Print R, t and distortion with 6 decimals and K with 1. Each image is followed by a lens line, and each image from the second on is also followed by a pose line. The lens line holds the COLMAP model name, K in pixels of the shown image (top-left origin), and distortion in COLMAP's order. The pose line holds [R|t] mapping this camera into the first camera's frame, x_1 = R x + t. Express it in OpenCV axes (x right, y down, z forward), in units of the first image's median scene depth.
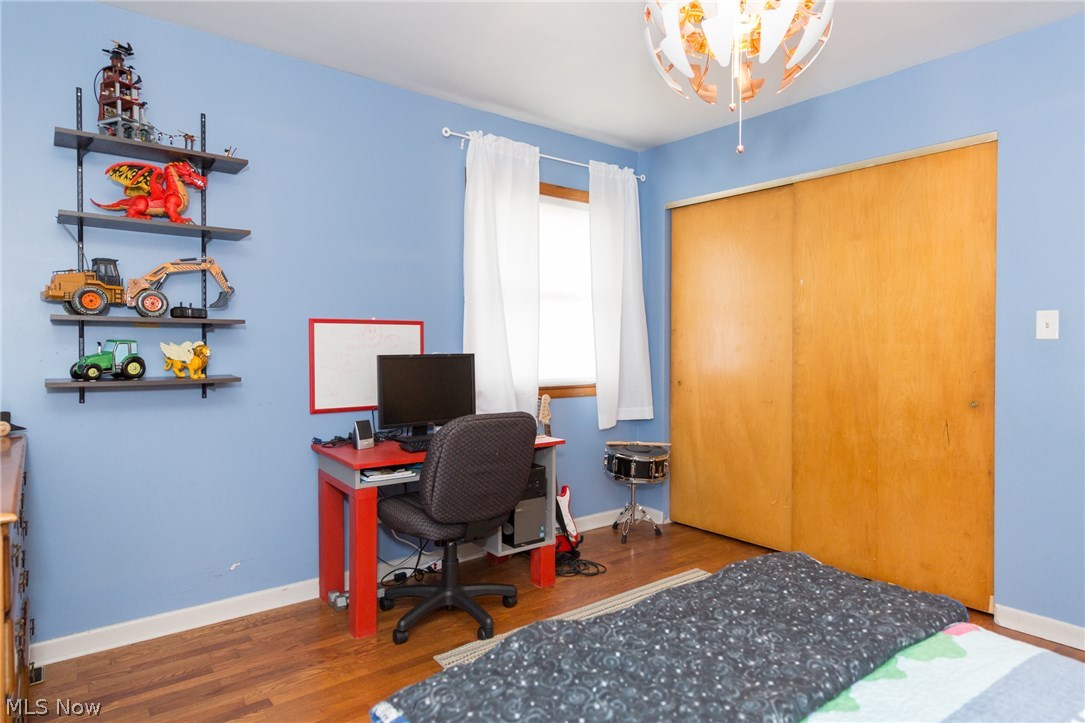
lens RADIAL K [[643.8, 0, 558.3], [0, 643.8, 357.1], [0, 0, 1]] dist [0.023243, -0.000824]
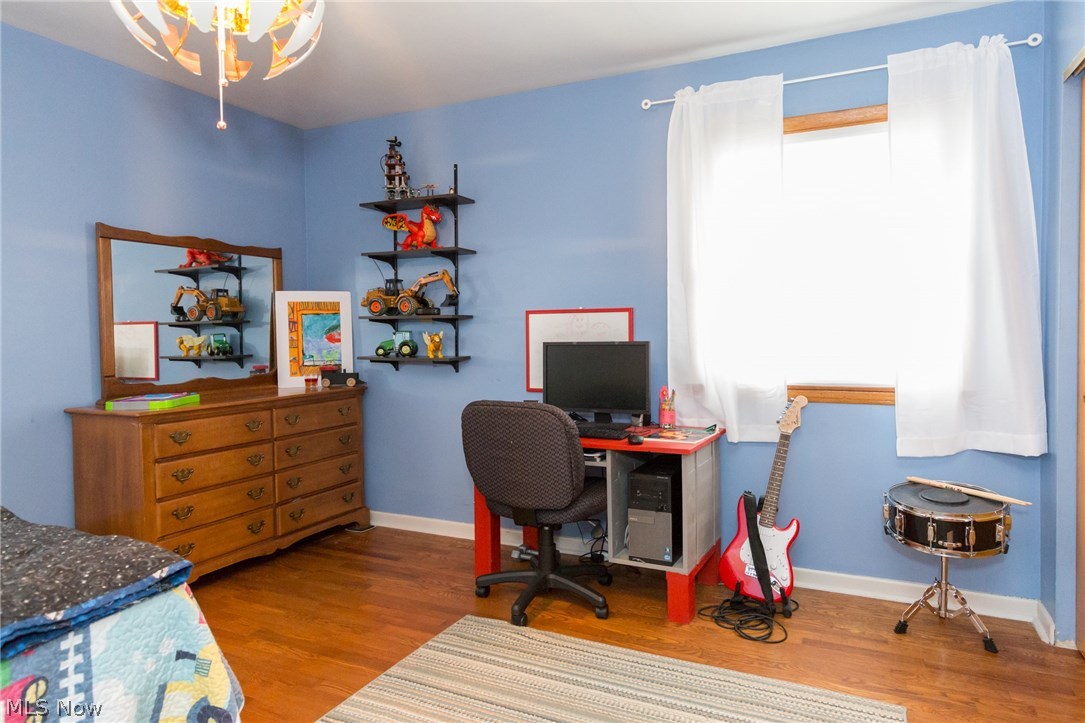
lens RADIAL K [[643.8, 0, 558.3], [0, 643.8, 357.1], [0, 0, 1]] dist [0.023243, -0.000824]
pose [[0.450053, 0.026611, -0.892605, 0.641506], [-0.011404, 0.999646, 0.024052, -0.003741], [0.892929, -0.000646, 0.450197, 0.484875]]
